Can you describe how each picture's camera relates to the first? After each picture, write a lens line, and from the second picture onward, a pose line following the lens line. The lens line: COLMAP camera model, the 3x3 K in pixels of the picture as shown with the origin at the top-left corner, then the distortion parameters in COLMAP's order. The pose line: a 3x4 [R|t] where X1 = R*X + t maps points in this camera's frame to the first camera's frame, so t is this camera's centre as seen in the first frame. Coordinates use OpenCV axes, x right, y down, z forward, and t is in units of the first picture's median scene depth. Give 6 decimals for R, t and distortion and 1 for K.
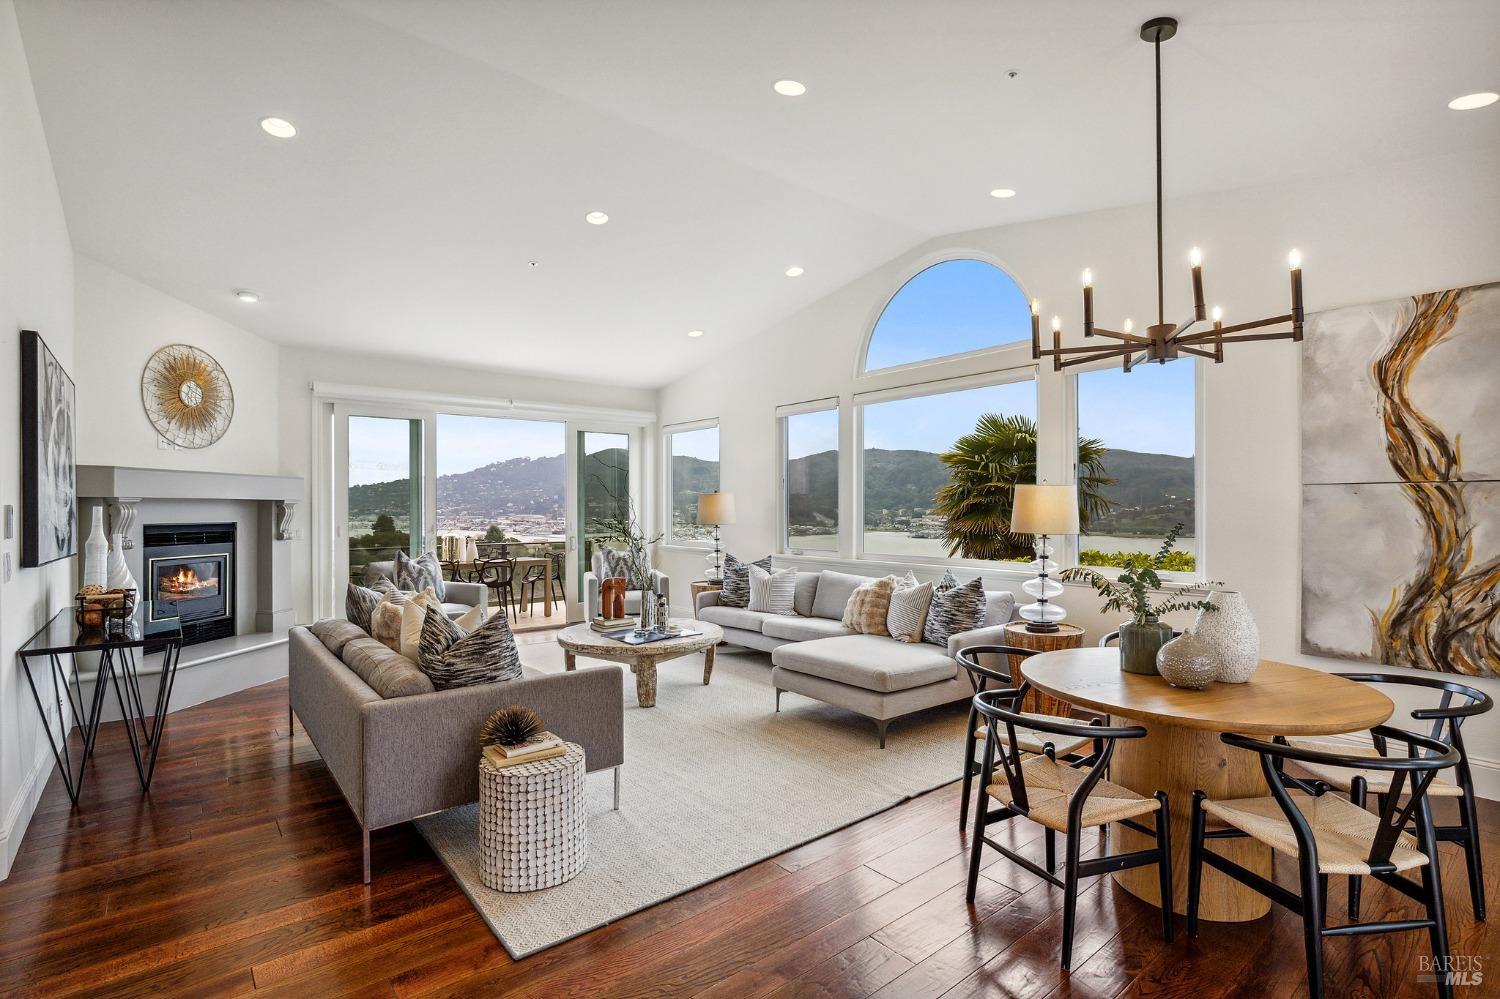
lens RADIAL K [[731.8, 0, 788.3], [0, 731.8, 505.7], [0, 0, 1]] dist [0.000523, 0.000072]
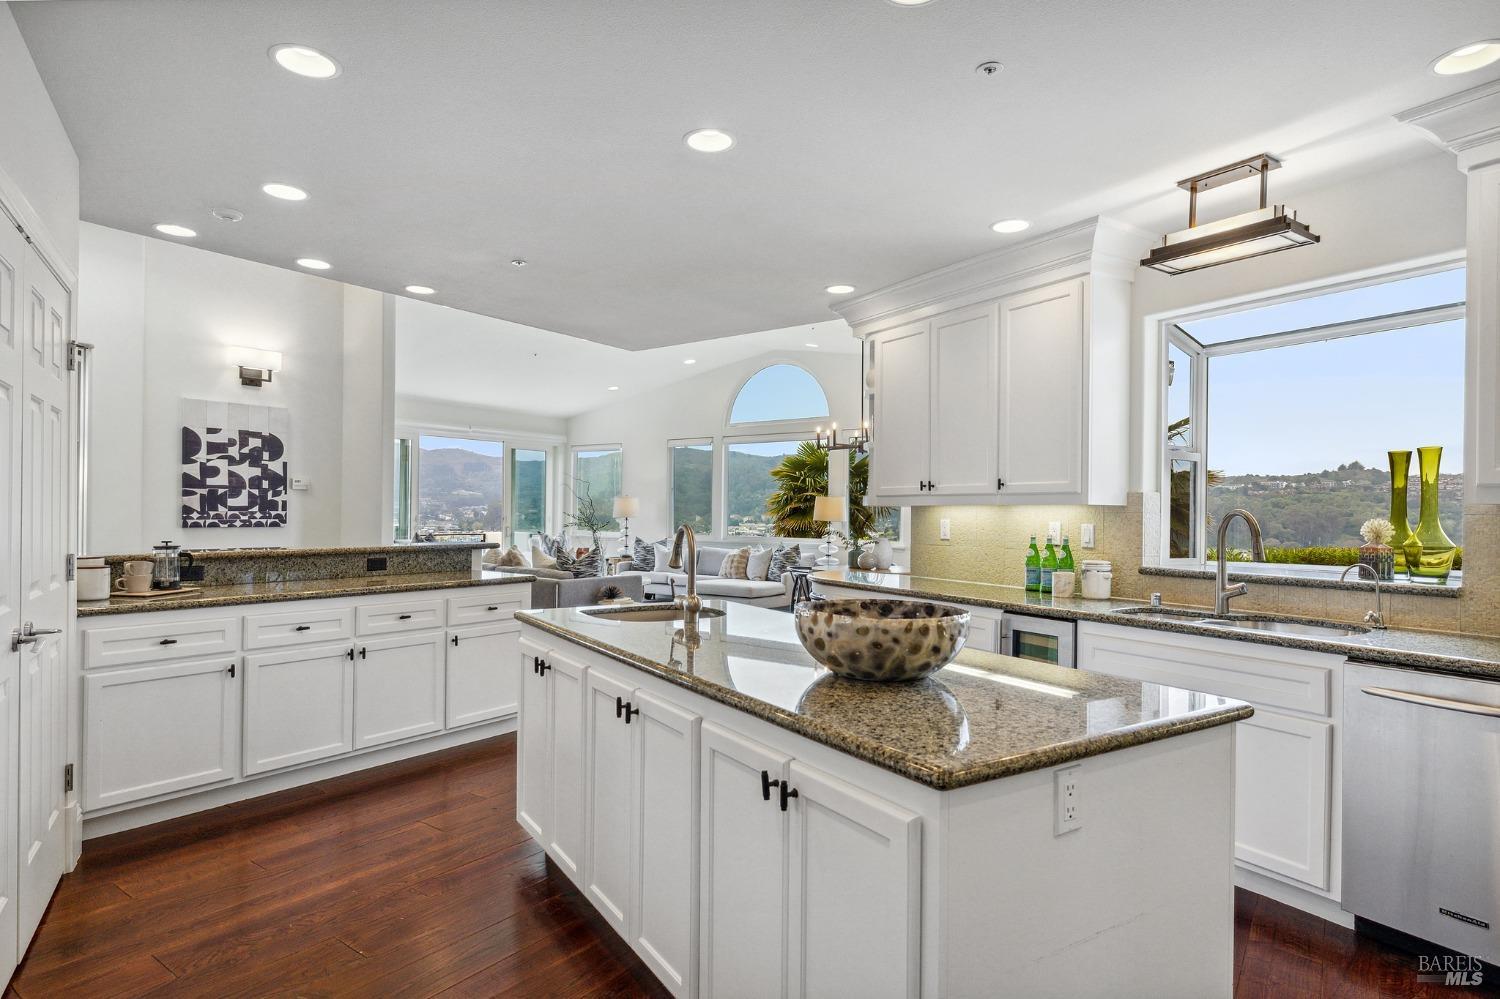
lens RADIAL K [[788.2, 0, 750.0], [0, 788.2, 499.5], [0, 0, 1]] dist [-0.000104, -0.000006]
pose [[0.981663, 0.018819, 0.189695, -0.214535], [-0.016108, 0.999745, -0.015828, 0.013218], [-0.189945, 0.012482, 0.981715, -0.848573]]
